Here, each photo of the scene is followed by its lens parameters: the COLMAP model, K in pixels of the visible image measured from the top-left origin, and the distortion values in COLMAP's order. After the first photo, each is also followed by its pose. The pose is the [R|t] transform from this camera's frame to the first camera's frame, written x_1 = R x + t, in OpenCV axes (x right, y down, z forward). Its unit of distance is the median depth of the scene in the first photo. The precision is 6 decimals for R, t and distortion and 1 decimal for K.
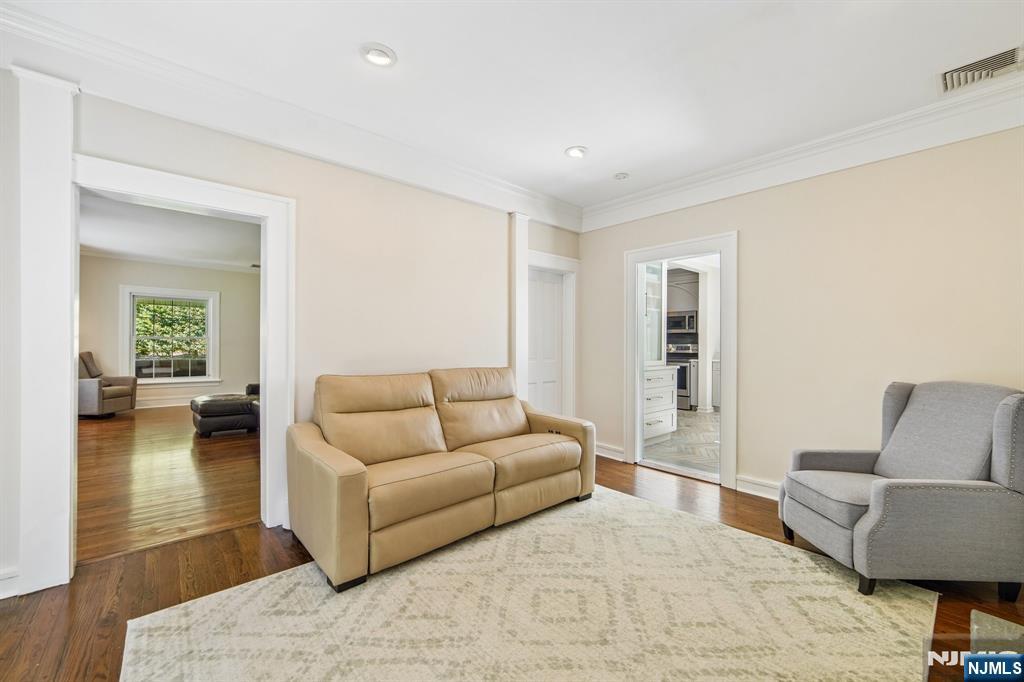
lens RADIAL K [[409.1, 0, 504.7], [0, 409.1, 342.9], [0, 0, 1]] dist [-0.014331, 0.001379]
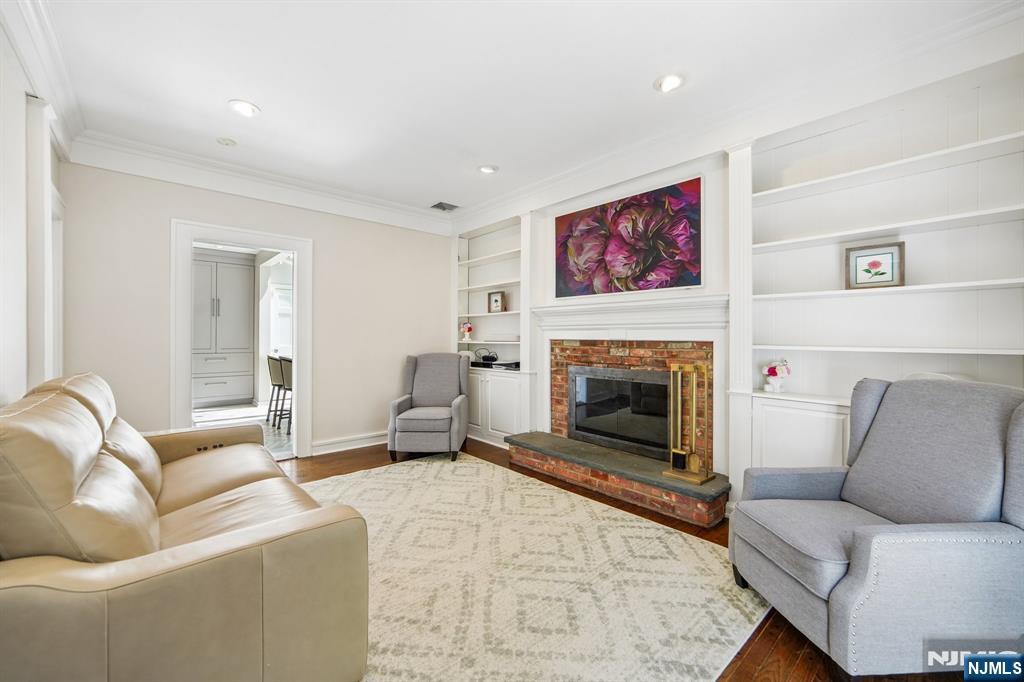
lens RADIAL K [[409.1, 0, 512.3], [0, 409.1, 332.4], [0, 0, 1]] dist [-0.014331, 0.001379]
pose [[-0.017419, 0.004369, 0.999839, -1.136335], [-0.010514, 0.999934, -0.004553, -0.005030], [-0.999793, -0.010592, -0.017372, 0.762683]]
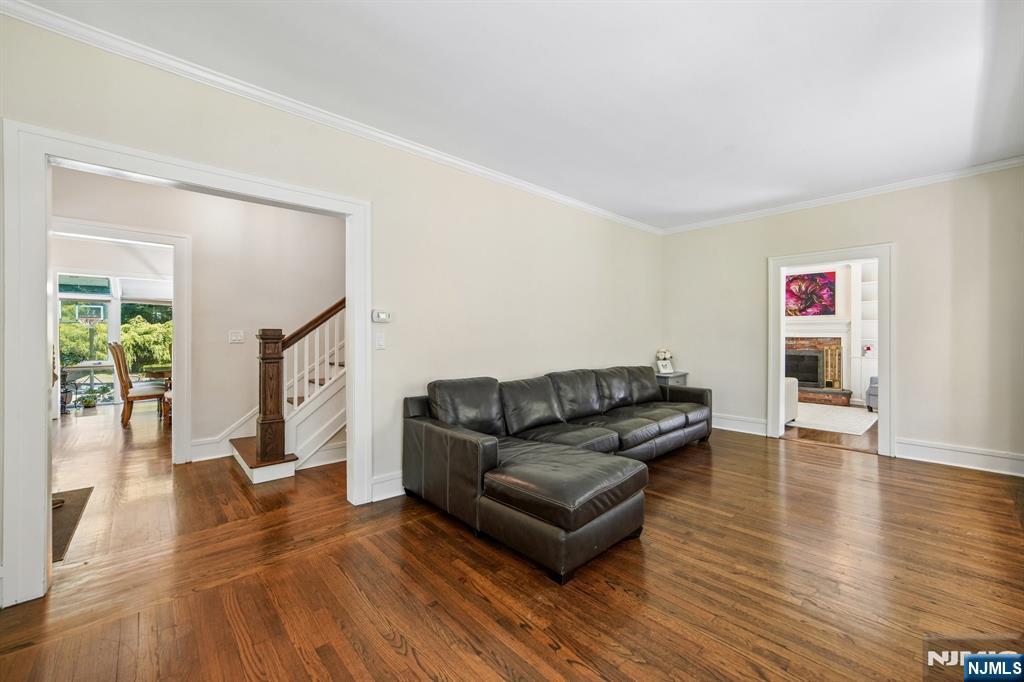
lens RADIAL K [[409.1, 0, 508.3], [0, 409.1, 333.6], [0, 0, 1]] dist [-0.014331, 0.001379]
pose [[-0.028429, -0.002724, 0.999592, -3.340660], [-0.008134, 0.999964, 0.002493, -0.006713], [-0.999563, -0.008060, -0.028450, 3.210399]]
